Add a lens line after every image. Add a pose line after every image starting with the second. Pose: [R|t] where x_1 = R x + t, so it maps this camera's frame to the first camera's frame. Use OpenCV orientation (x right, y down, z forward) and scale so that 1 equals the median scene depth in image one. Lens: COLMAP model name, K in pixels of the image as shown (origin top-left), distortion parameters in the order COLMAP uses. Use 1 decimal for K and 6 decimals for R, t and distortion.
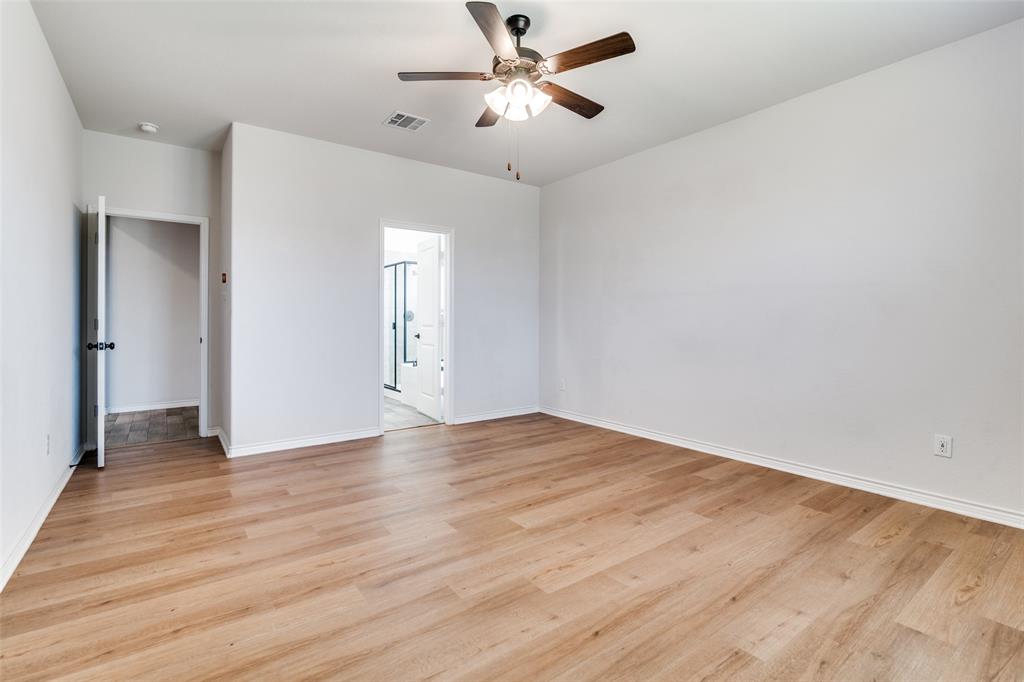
lens RADIAL K [[470.5, 0, 509.7], [0, 470.5, 333.1], [0, 0, 1]] dist [-0.011213, 0.000670]
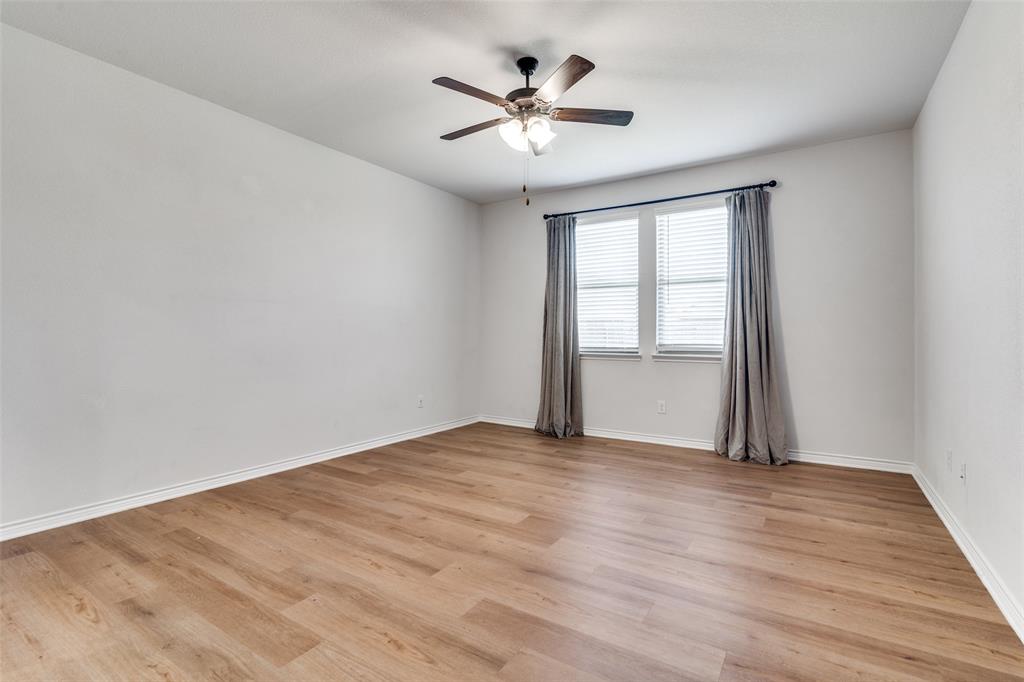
lens RADIAL K [[470.5, 0, 518.0], [0, 470.5, 333.4], [0, 0, 1]] dist [-0.011213, 0.000670]
pose [[-0.353186, -0.010522, 0.935494, -1.301530], [0.029176, 0.999326, 0.022255, -0.066561], [-0.935098, 0.035155, -0.352641, 1.810729]]
